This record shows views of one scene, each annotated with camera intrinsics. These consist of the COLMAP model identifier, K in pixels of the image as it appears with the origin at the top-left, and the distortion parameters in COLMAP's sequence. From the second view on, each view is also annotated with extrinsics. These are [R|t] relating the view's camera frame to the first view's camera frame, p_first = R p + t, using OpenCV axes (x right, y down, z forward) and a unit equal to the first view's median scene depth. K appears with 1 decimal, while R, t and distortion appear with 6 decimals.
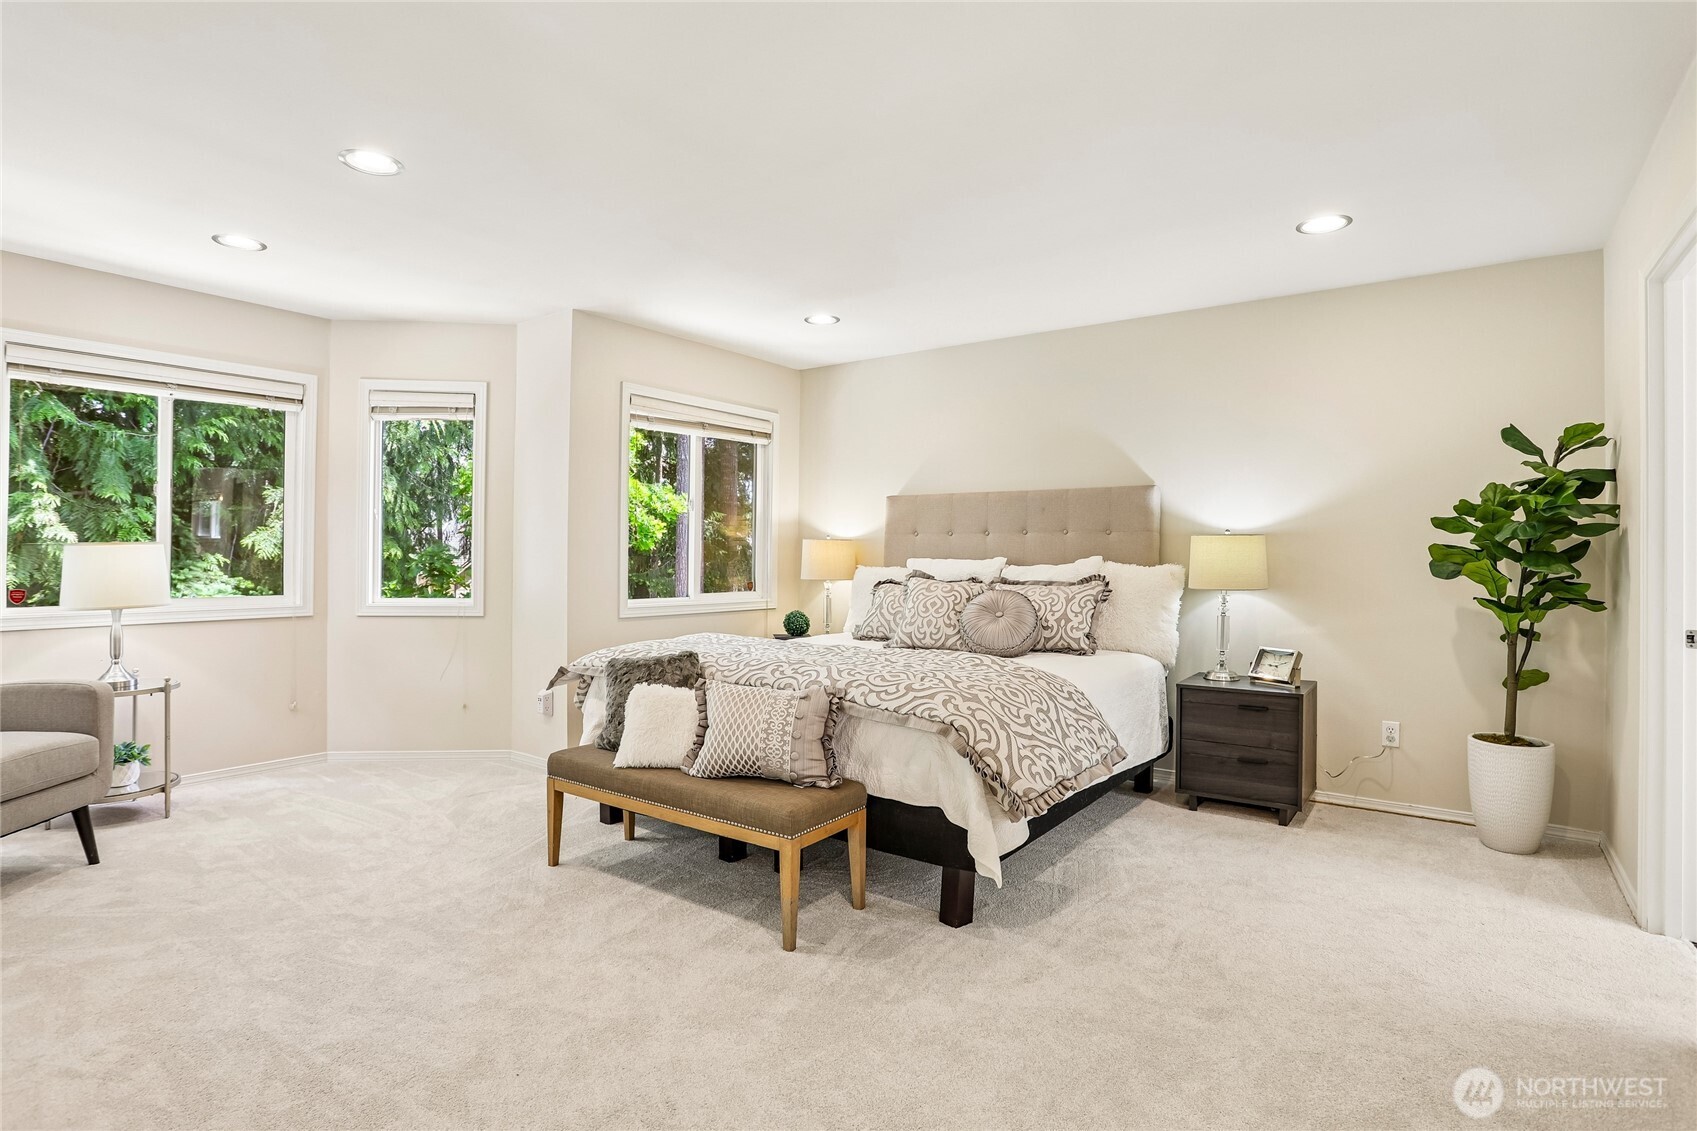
lens RADIAL K [[841.5, 0, 898.1], [0, 841.5, 561.7], [0, 0, 1]] dist [-0.062470, 0.025276]
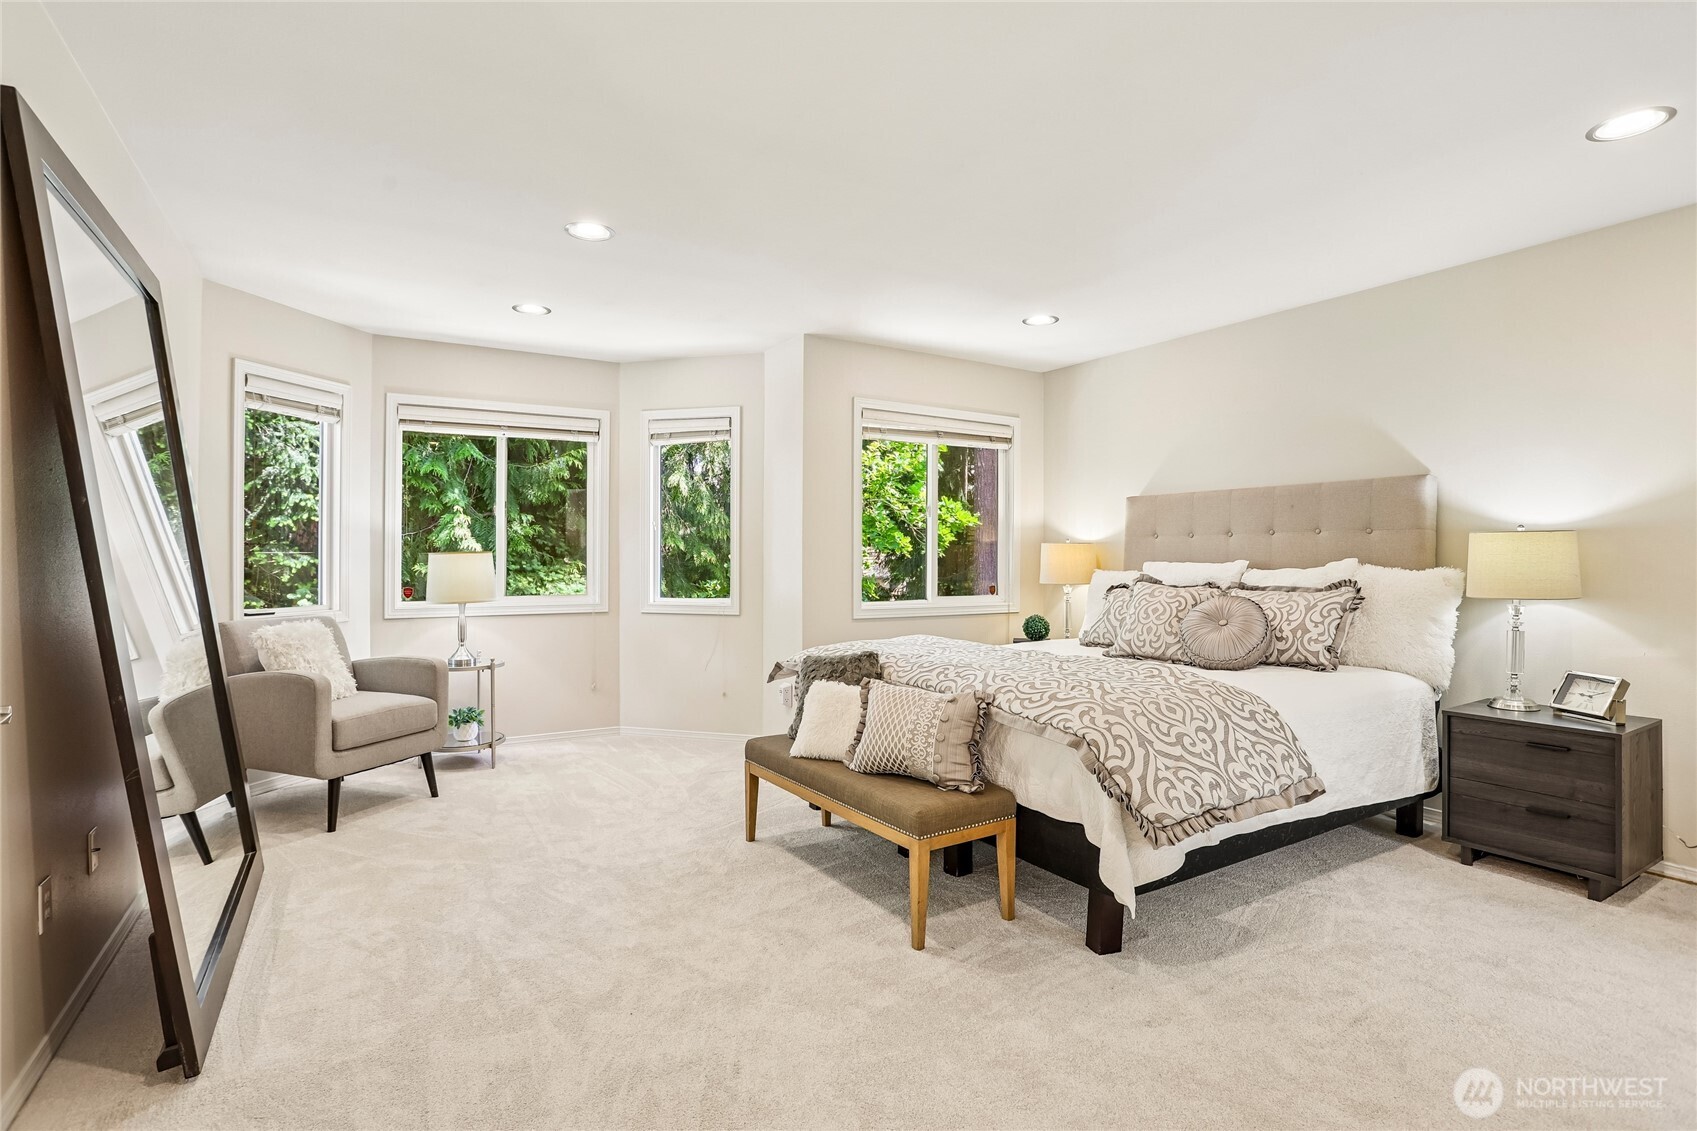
lens RADIAL K [[841.5, 0, 895.1], [0, 841.5, 563.9], [0, 0, 1]] dist [-0.062470, 0.025276]
pose [[0.925266, -0.002957, -0.379307, 0.142912], [0.001889, 0.999993, -0.003186, 0.001007], [0.379313, 0.002231, 0.925266, 0.031938]]
